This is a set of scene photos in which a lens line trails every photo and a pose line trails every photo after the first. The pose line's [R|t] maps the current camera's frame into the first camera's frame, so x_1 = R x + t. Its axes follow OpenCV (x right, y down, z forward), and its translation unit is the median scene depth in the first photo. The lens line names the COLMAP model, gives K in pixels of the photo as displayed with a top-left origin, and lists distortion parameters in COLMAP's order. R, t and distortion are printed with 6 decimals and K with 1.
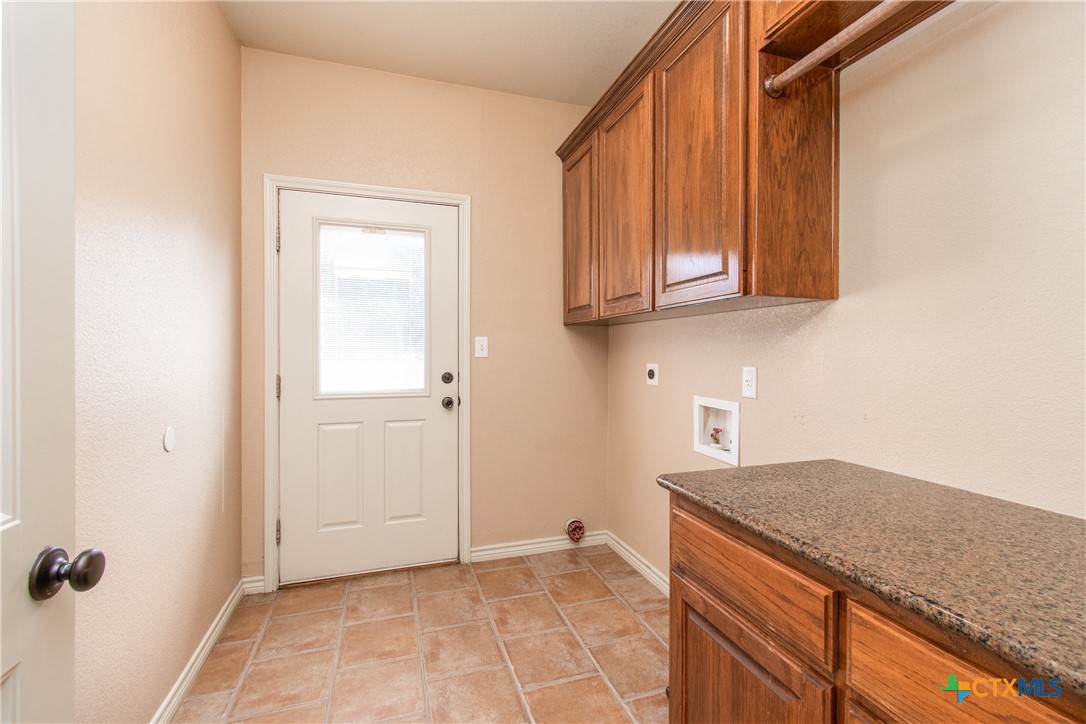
lens RADIAL K [[482.1, 0, 543.4], [0, 482.1, 360.9], [0, 0, 1]] dist [0.000073, 0.000359]
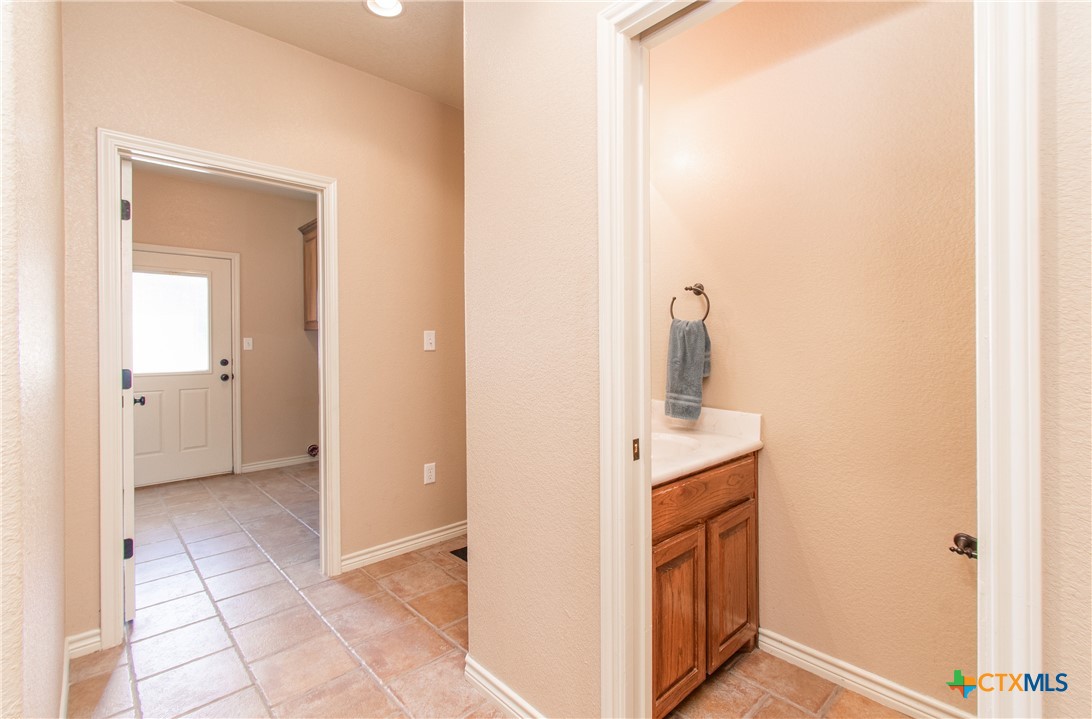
lens RADIAL K [[484.7, 0, 550.8], [0, 484.7, 351.6], [0, 0, 1]] dist [0.000073, 0.000359]
pose [[0.902201, -0.008305, 0.431236, 0.095961], [0.005835, 0.999958, 0.007049, -0.007333], [-0.431276, -0.003843, 0.902212, -0.991585]]
